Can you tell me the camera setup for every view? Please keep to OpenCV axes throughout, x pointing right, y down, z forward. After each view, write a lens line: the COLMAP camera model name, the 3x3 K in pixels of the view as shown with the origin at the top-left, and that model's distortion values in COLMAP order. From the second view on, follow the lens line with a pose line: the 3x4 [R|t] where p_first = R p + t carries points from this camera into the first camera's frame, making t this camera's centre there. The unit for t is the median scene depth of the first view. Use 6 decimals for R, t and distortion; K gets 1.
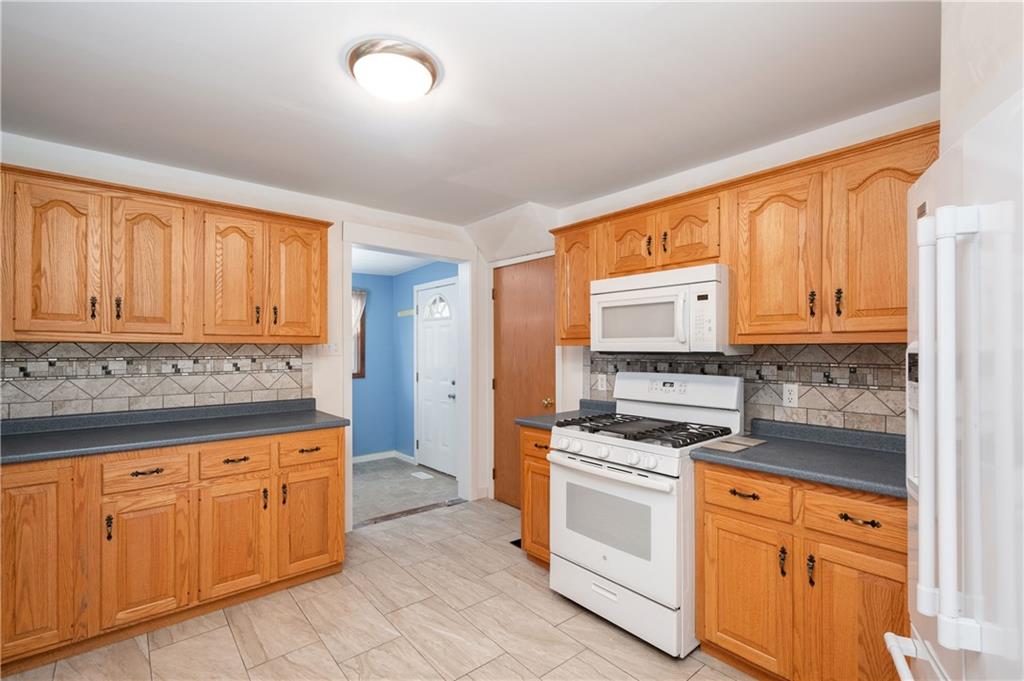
lens RADIAL K [[460.7, 0, 507.9], [0, 460.7, 347.9], [0, 0, 1]] dist [0.010127, 0.000341]
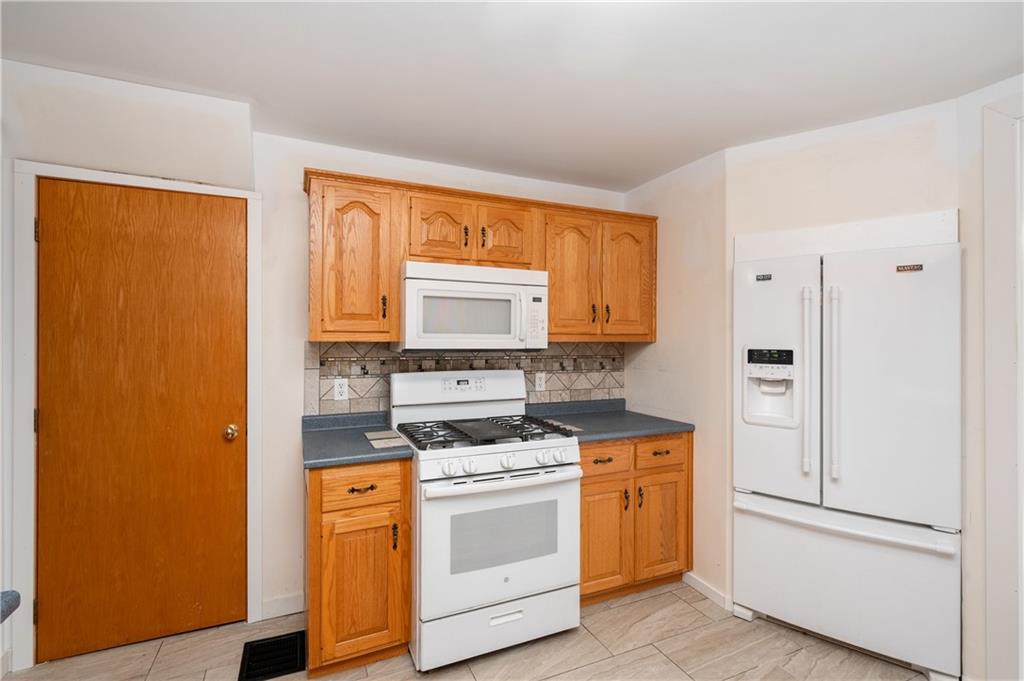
lens RADIAL K [[460.7, 0, 508.8], [0, 460.7, 341.7], [0, 0, 1]] dist [0.010127, 0.000341]
pose [[0.287737, 0.002593, 0.957706, -0.632322], [-0.003387, 0.999993, -0.001690, -0.005864], [-0.957704, -0.002757, 0.287743, 0.719267]]
